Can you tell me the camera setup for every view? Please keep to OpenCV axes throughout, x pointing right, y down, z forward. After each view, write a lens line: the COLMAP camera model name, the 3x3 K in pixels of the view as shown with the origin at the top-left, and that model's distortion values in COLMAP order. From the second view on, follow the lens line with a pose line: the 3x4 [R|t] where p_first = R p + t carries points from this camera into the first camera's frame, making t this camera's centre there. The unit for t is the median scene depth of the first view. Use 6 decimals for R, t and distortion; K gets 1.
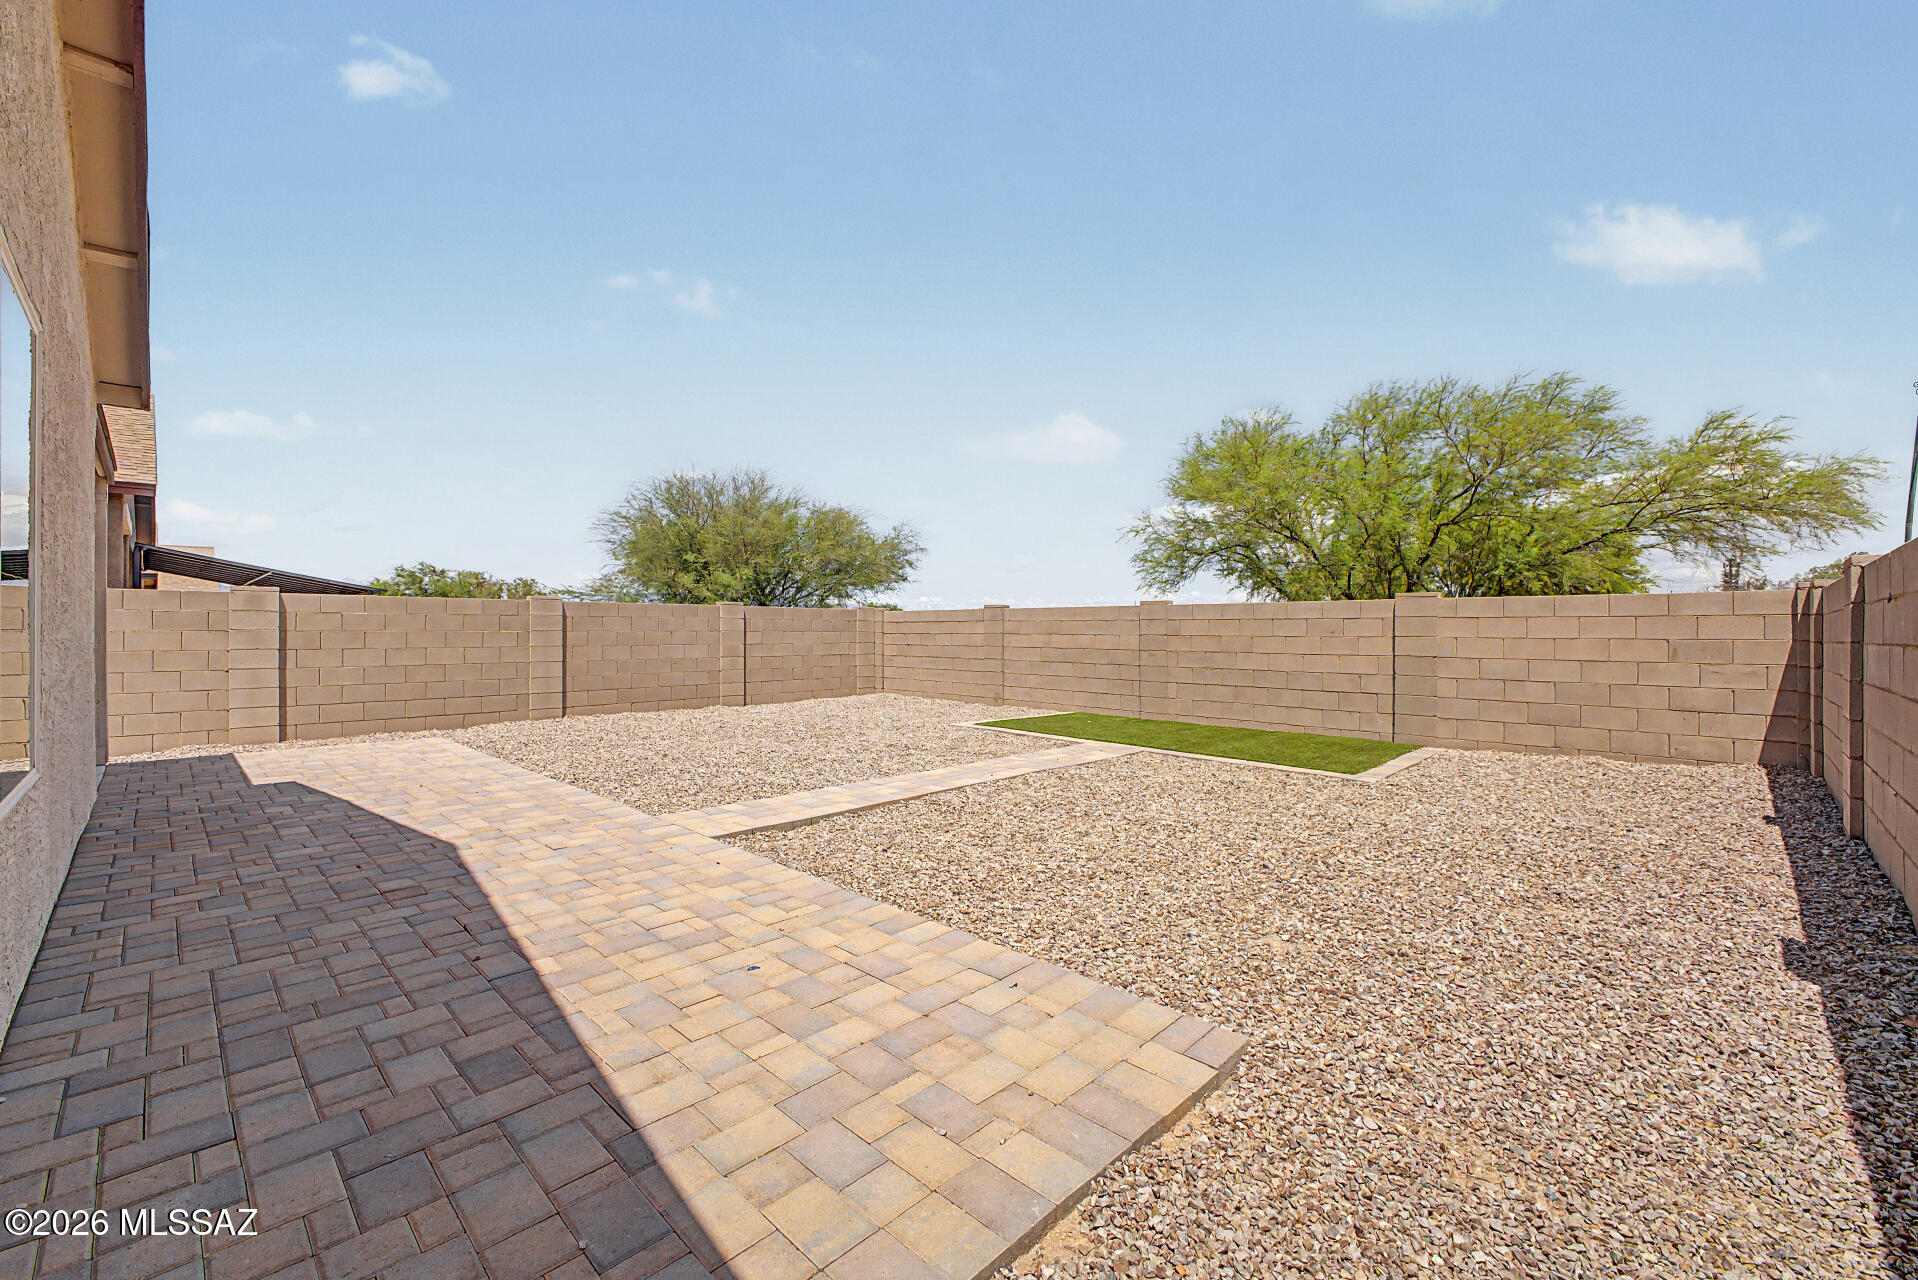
lens RADIAL K [[771.8, 0, 959.1], [0, 771.8, 635.2], [0, 0, 1]] dist [0.014179, -0.000187]
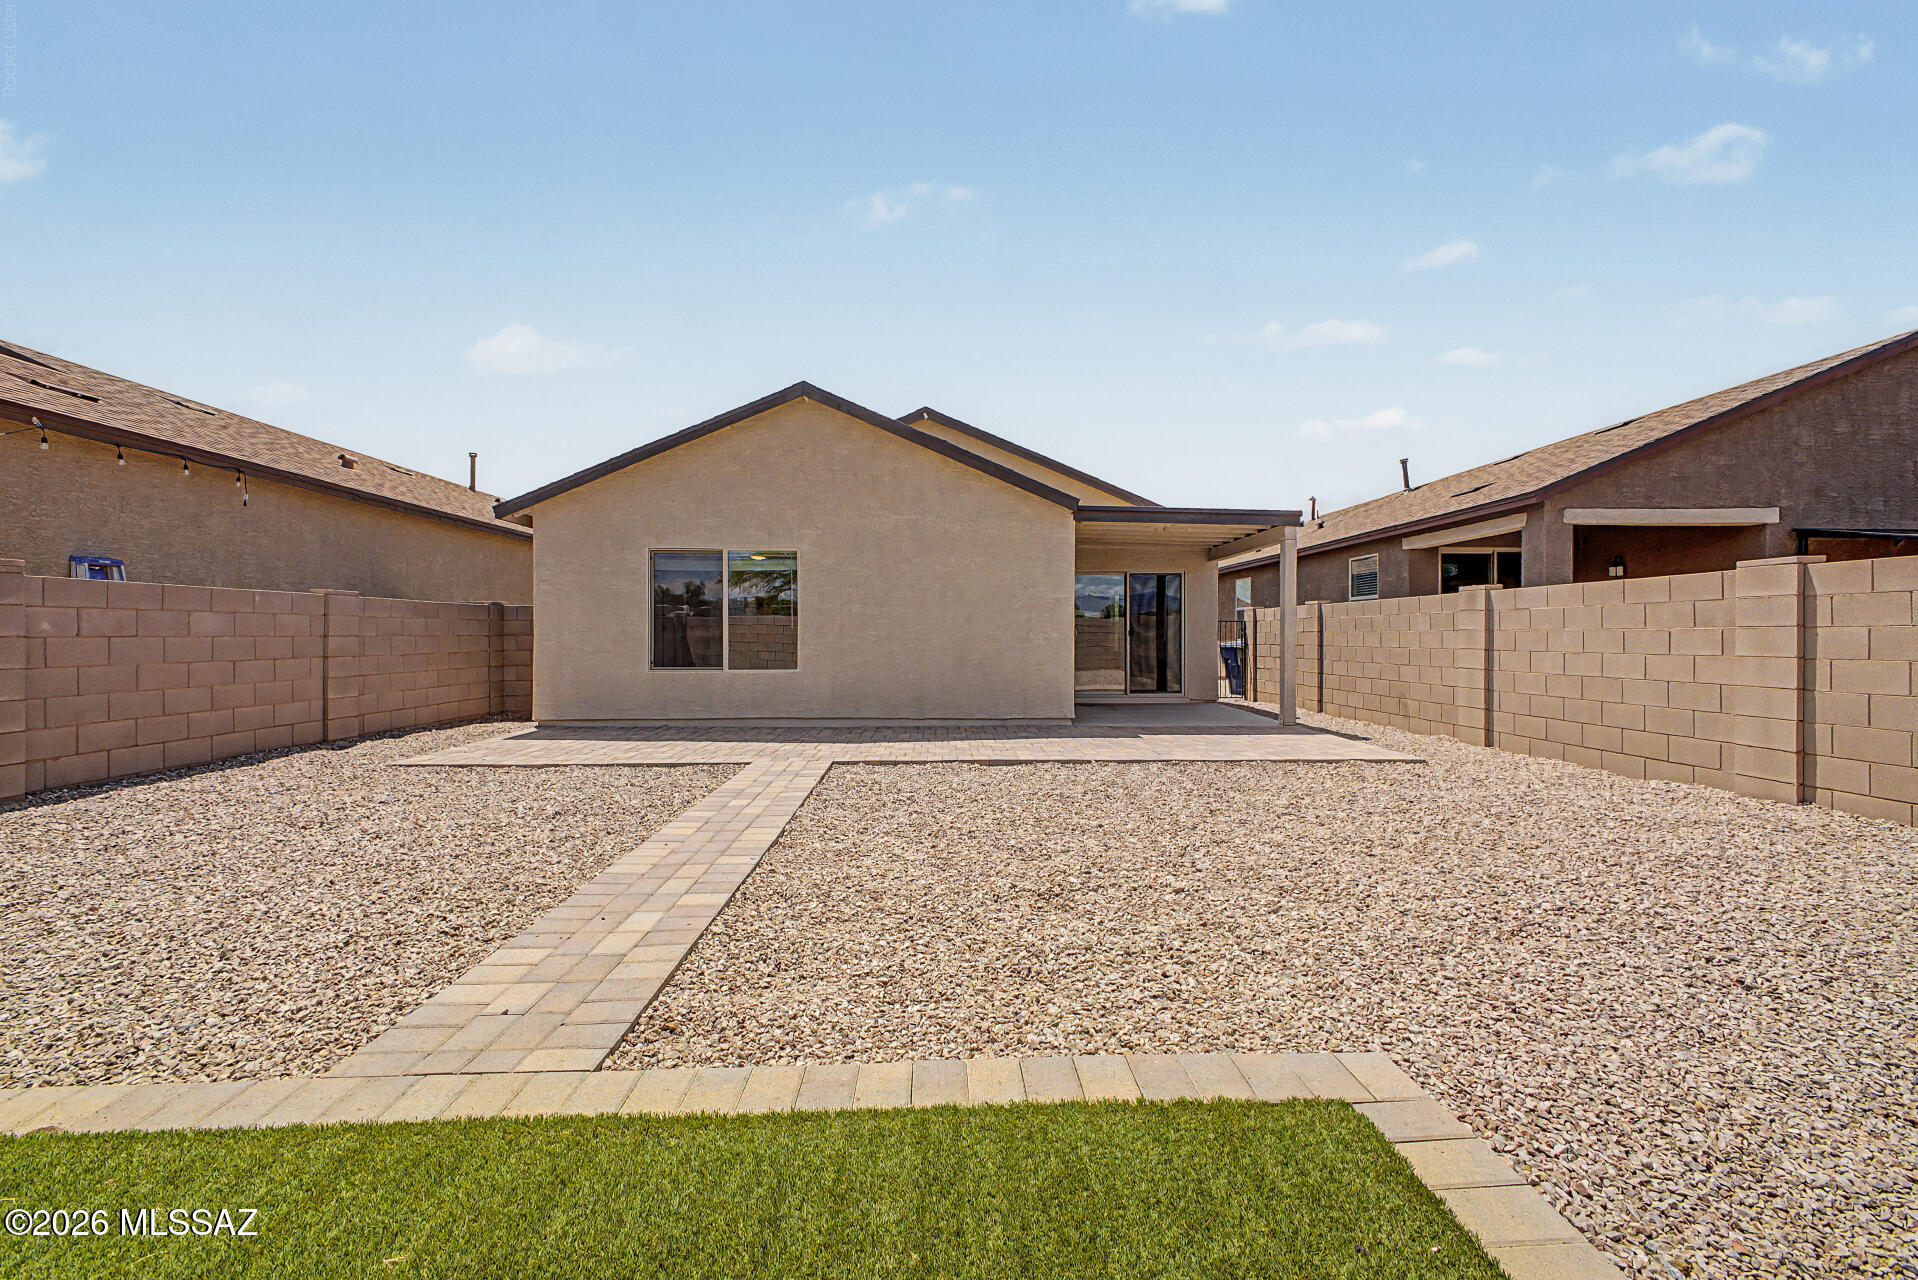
lens RADIAL K [[771.8, 0, 962.6], [0, 771.8, 636.6], [0, 0, 1]] dist [0.014179, -0.000187]
pose [[-0.685148, 0.000235, -0.728404, 0.239030], [-0.003195, 0.999989, 0.003328, 0.000820], [0.728397, 0.004608, -0.685140, 1.086040]]
